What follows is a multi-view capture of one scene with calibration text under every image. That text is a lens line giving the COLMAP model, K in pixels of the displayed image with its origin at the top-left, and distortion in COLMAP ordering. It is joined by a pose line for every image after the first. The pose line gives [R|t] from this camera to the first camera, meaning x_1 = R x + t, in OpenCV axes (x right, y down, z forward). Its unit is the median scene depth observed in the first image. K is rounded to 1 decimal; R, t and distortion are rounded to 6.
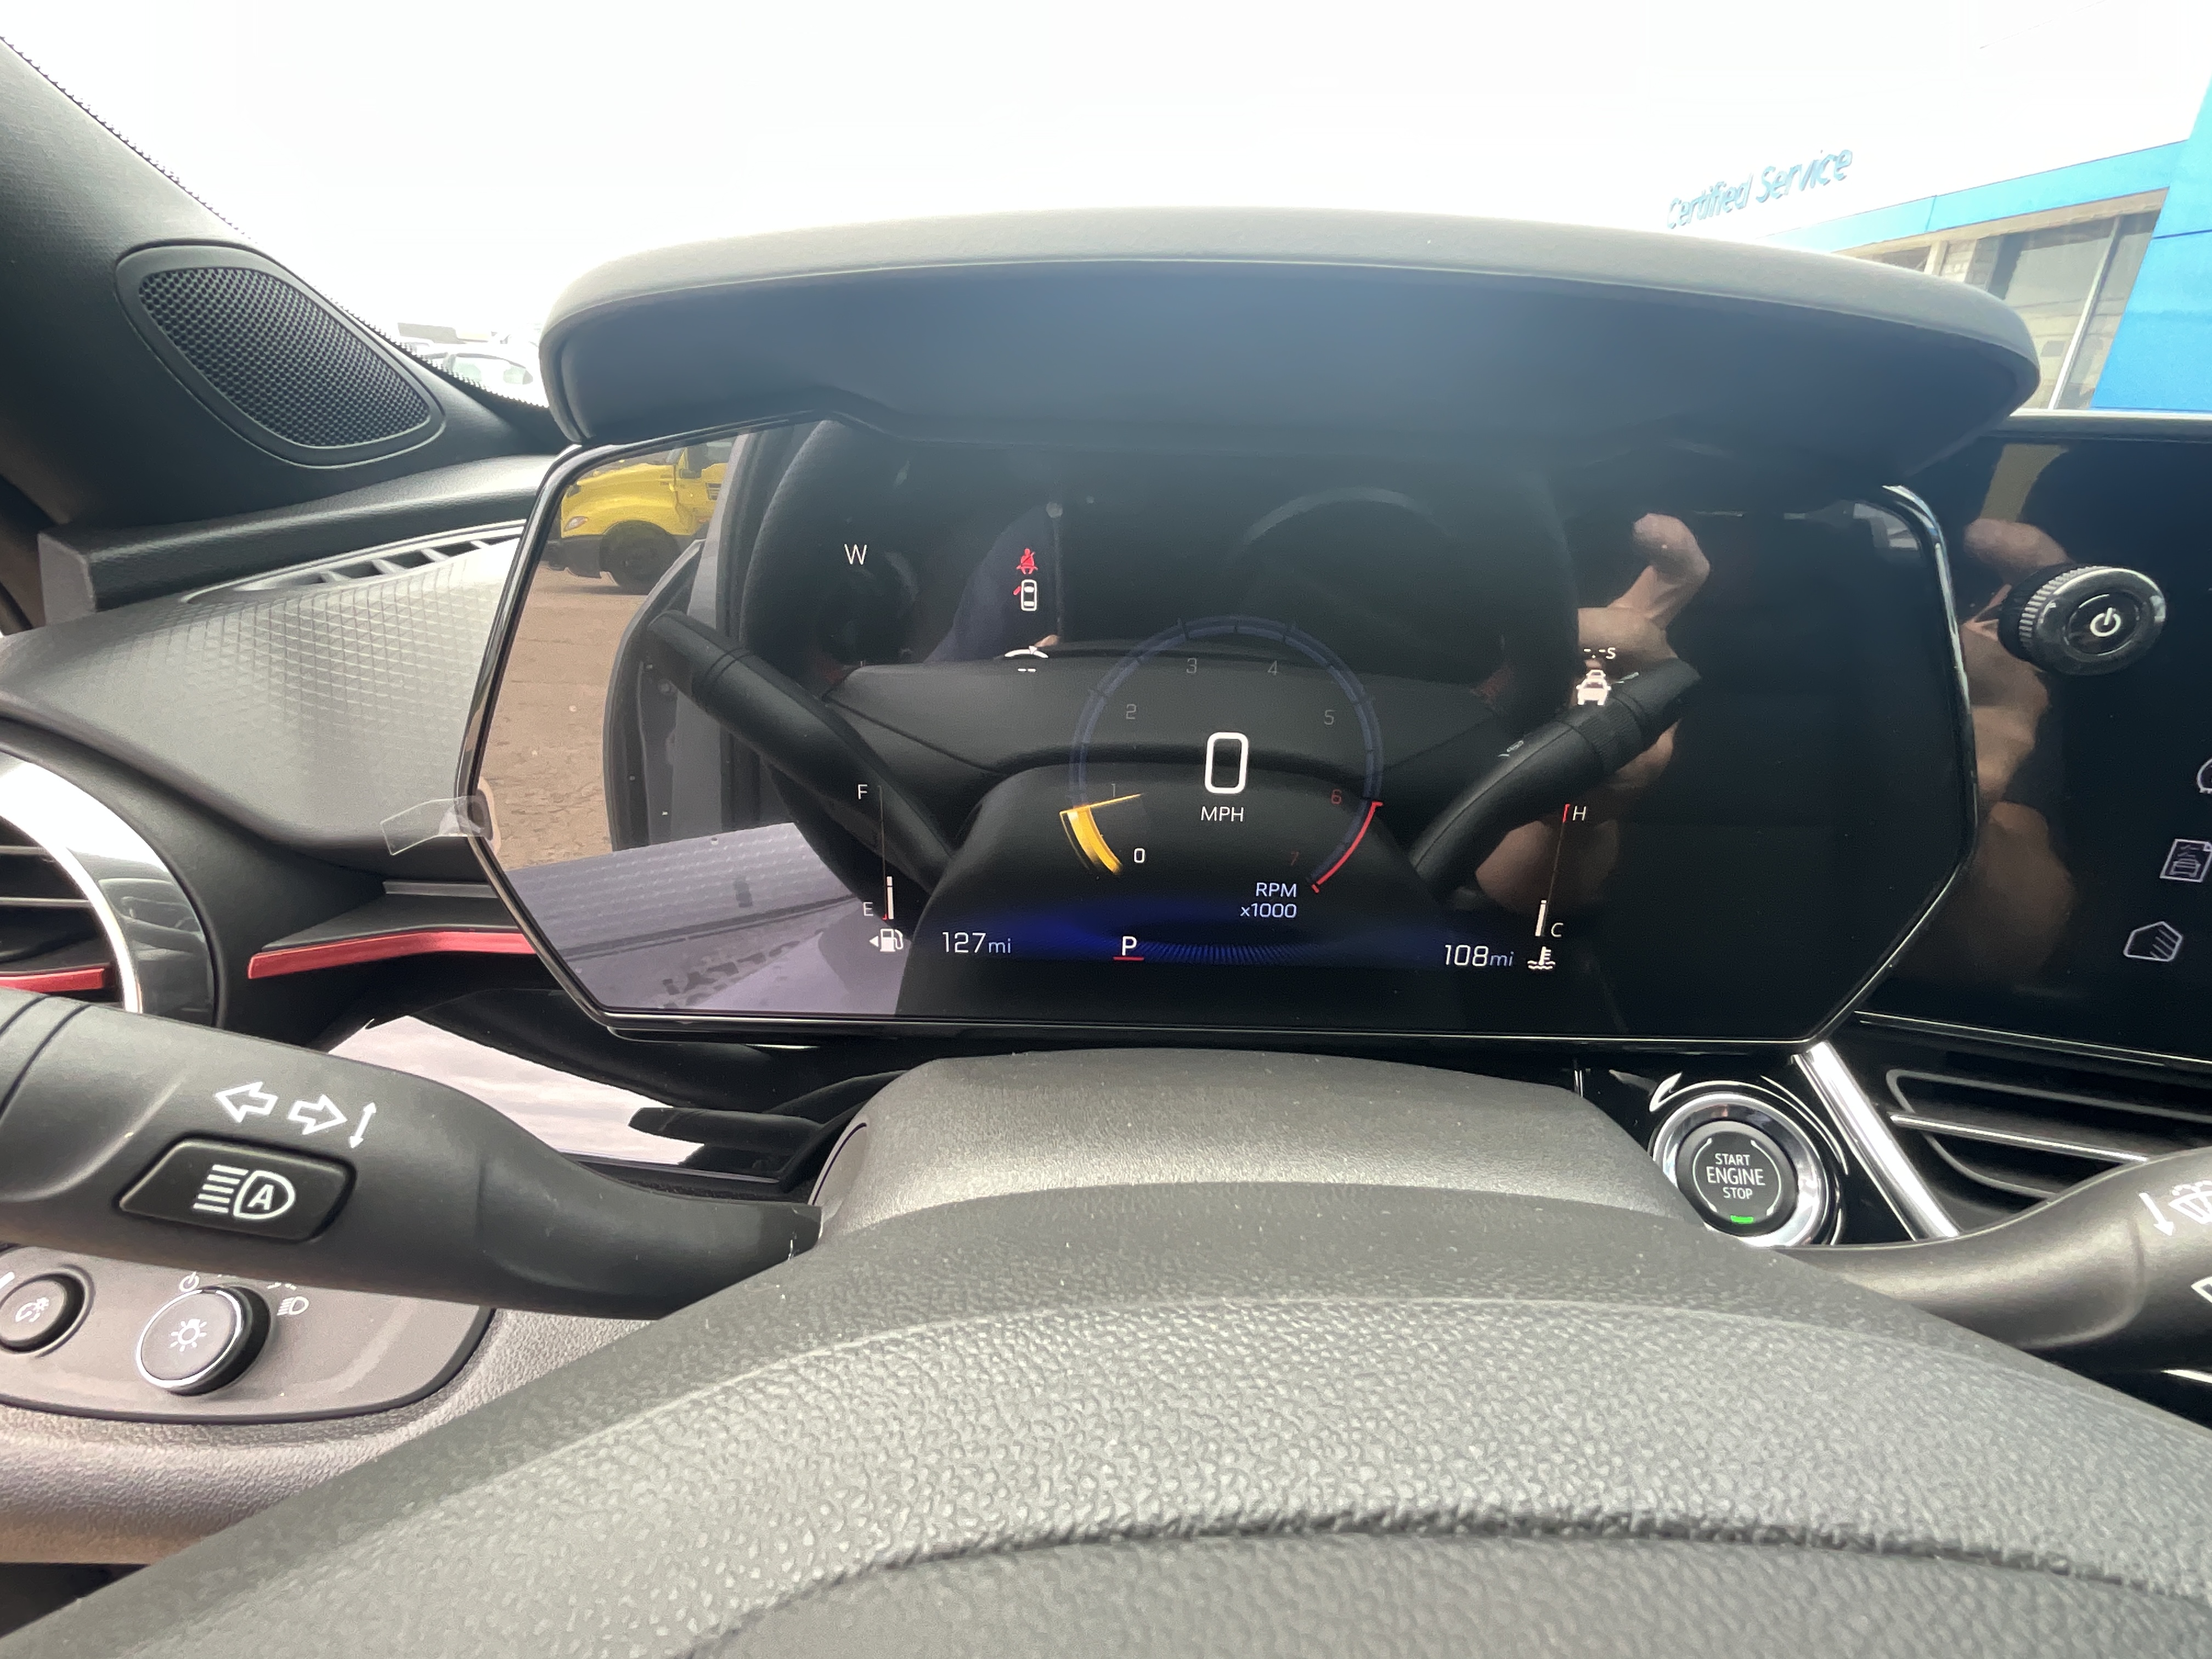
lens RADIAL K [[1013.9, 0, 1117.1], [0, 1013.9, 838.4], [0, 0, 1]] dist [0.000205, -0.003526]
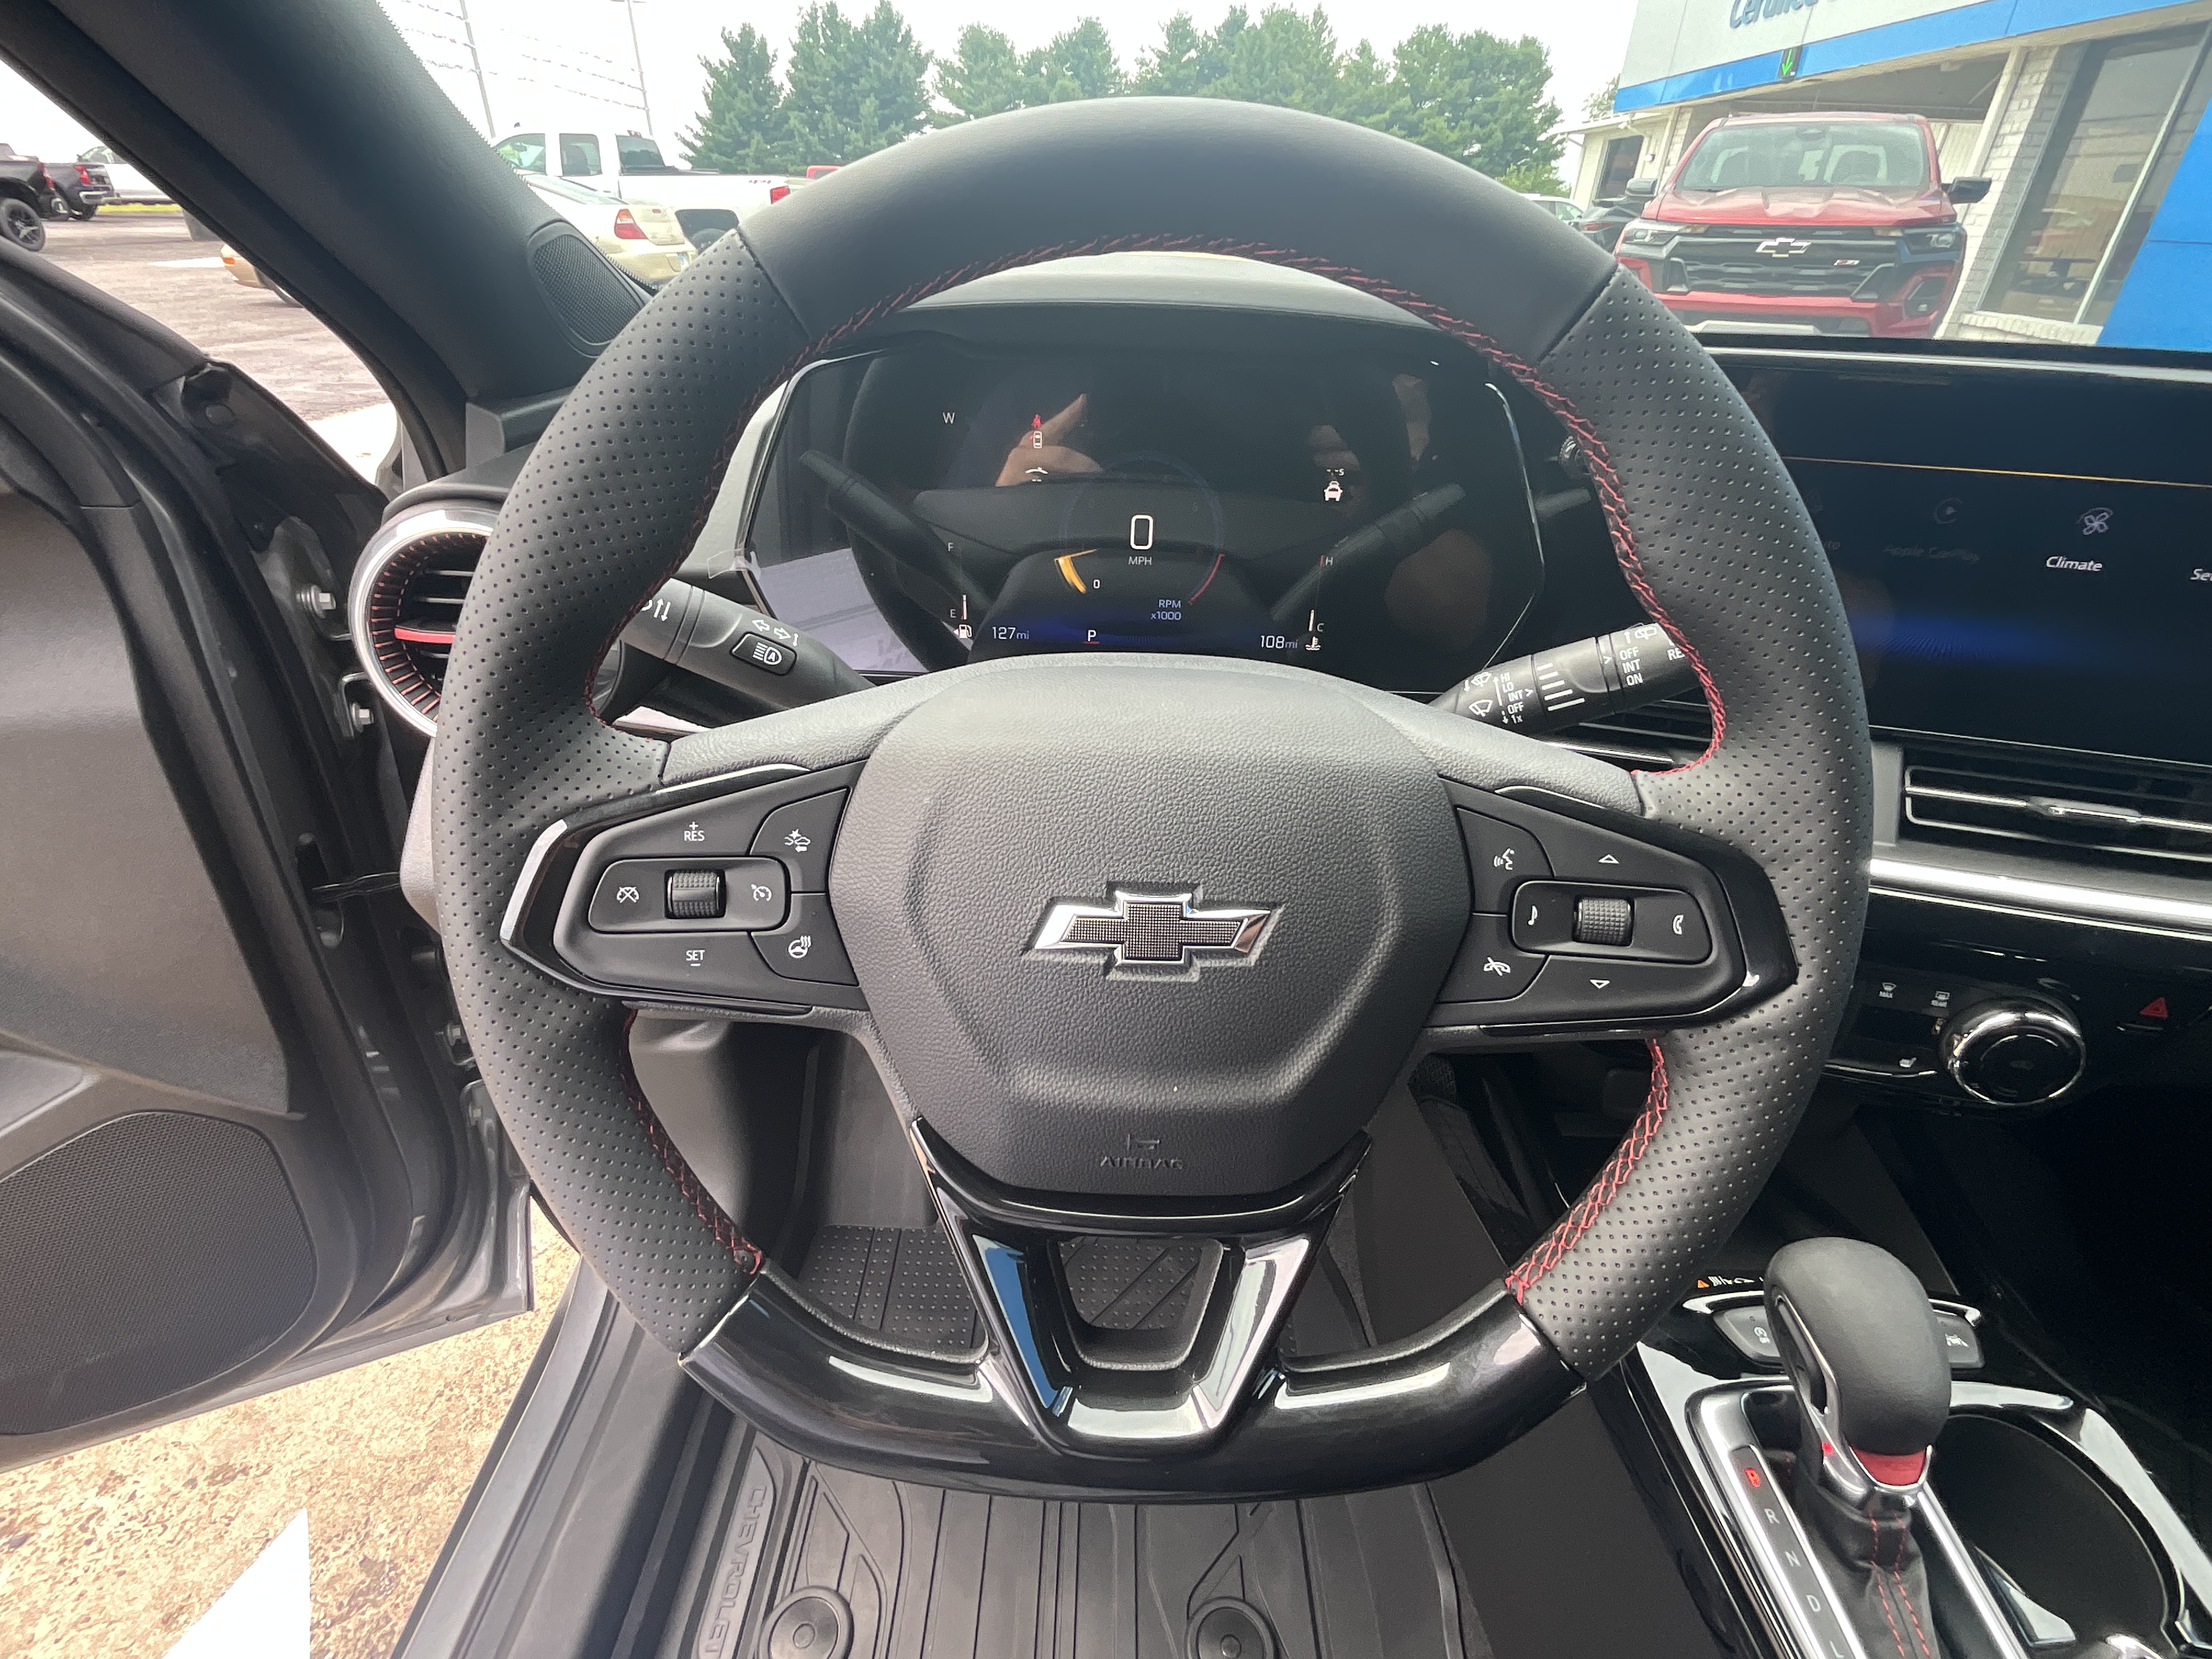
lens RADIAL K [[1013.9, 0, 1122.6], [0, 1013.9, 828.5], [0, 0, 1]] dist [0.000205, -0.003526]
pose [[0.999997, 0.002409, -0.000204, 0.071435], [-0.002364, 0.991877, 0.127181, 0.224629], [0.000509, -0.127180, 0.991880, -0.911856]]
